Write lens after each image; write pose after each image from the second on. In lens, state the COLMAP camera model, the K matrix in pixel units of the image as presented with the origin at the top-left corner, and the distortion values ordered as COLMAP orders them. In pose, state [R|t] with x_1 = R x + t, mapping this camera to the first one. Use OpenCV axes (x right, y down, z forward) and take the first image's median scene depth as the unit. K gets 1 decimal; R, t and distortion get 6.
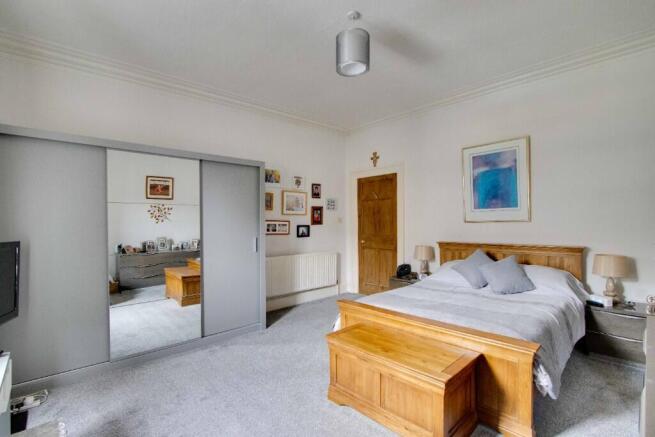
lens RADIAL K [[306.1, 0, 328.9], [0, 306.1, 221.9], [0, 0, 1]] dist [-0.010427, 0.000372]
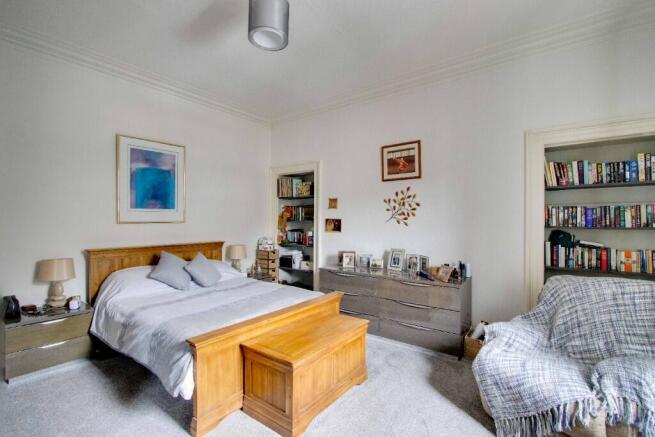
lens RADIAL K [[306.1, 0, 328.5], [0, 306.1, 218.5], [0, 0, 1]] dist [-0.010427, 0.000372]
pose [[-0.142831, 0.013470, 0.989655, -0.867427], [-0.001356, 0.999904, -0.013806, -0.002239], [-0.989746, -0.003314, -0.142799, 1.045396]]
